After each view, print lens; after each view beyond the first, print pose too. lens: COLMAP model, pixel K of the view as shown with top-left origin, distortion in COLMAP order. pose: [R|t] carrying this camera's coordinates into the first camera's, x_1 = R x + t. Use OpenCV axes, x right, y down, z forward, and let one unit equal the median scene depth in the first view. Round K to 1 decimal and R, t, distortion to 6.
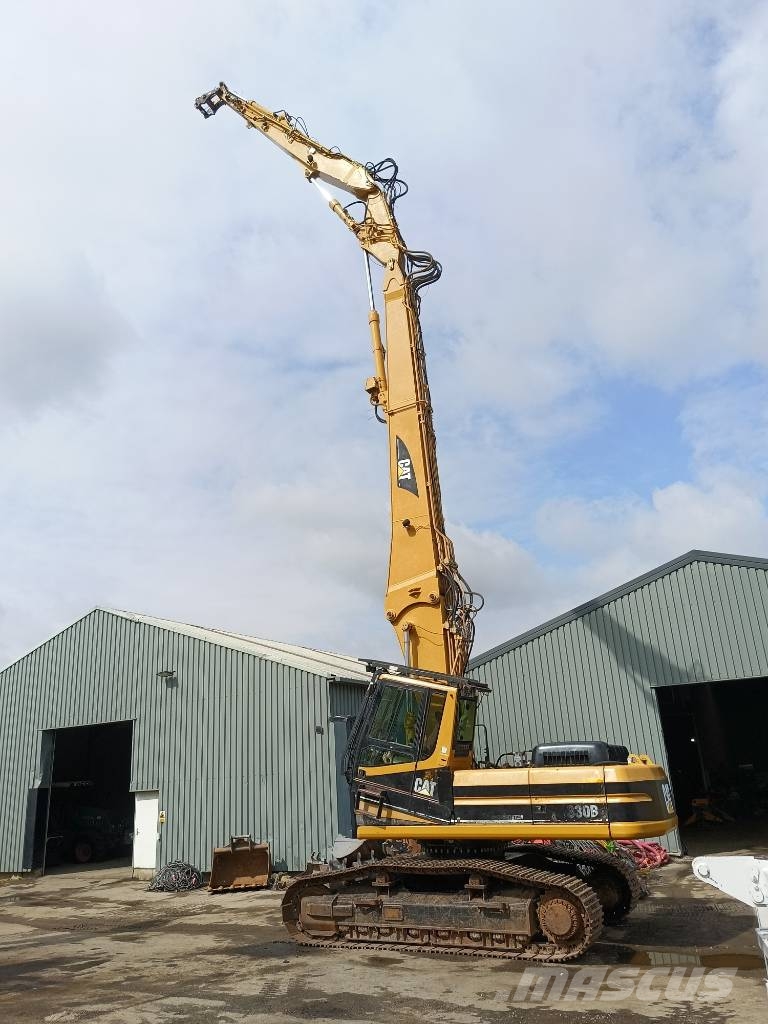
lens RADIAL K [[790.7, 0, 384.0], [0, 790.7, 512.0], [0, 0, 1]] dist [0.078538, -0.108217]
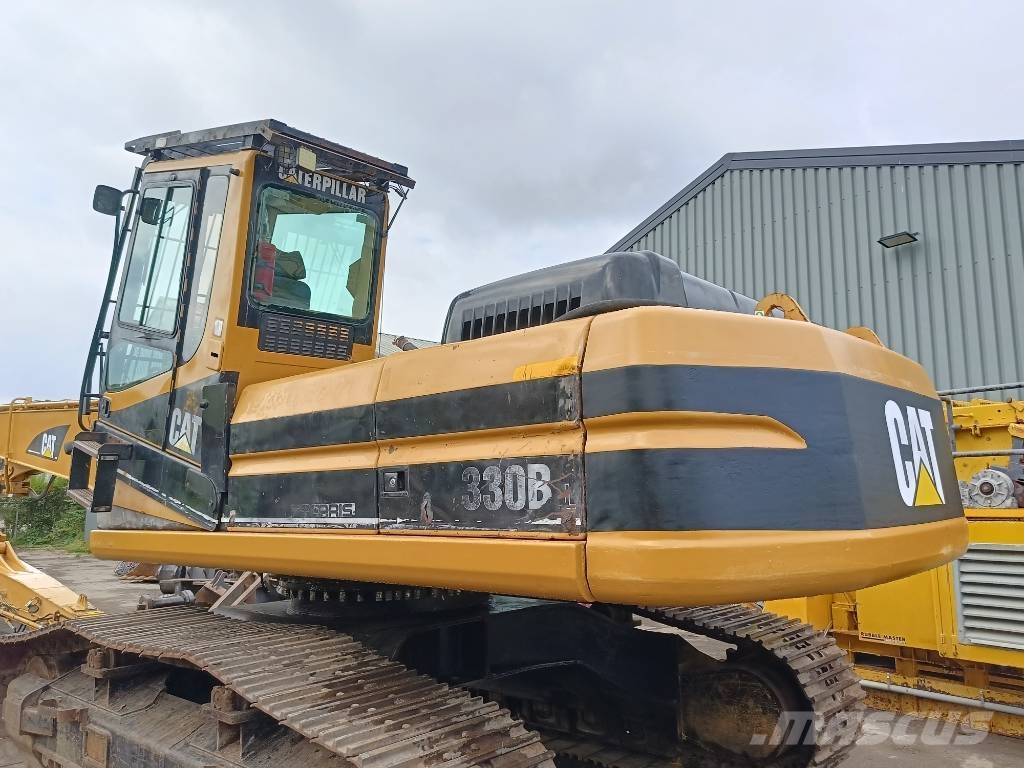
lens RADIAL K [[775.6, 0, 514.0], [0, 775.6, 387.1], [0, 0, 1]] dist [0.078867, -0.106001]
pose [[0.966697, -0.017538, -0.255323, 0.295251], [0.063753, 0.982702, 0.173876, 0.281826], [0.247857, -0.184363, 0.951093, 0.725027]]
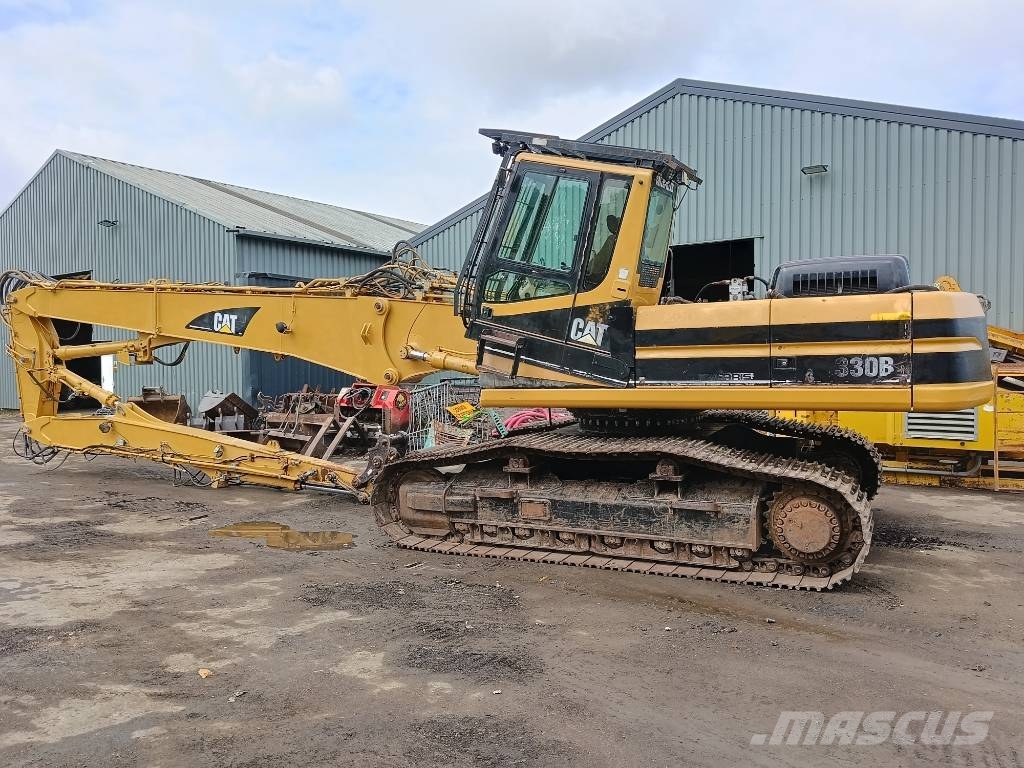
lens RADIAL K [[759.2, 0, 526.9], [0, 759.2, 382.6], [0, 0, 1]] dist [0.092434, -0.153471]
pose [[0.999769, 0.004605, 0.020970, -0.009100], [-0.011856, 0.932710, 0.360432, 0.174064], [-0.017899, -0.360597, 0.932550, 0.447149]]
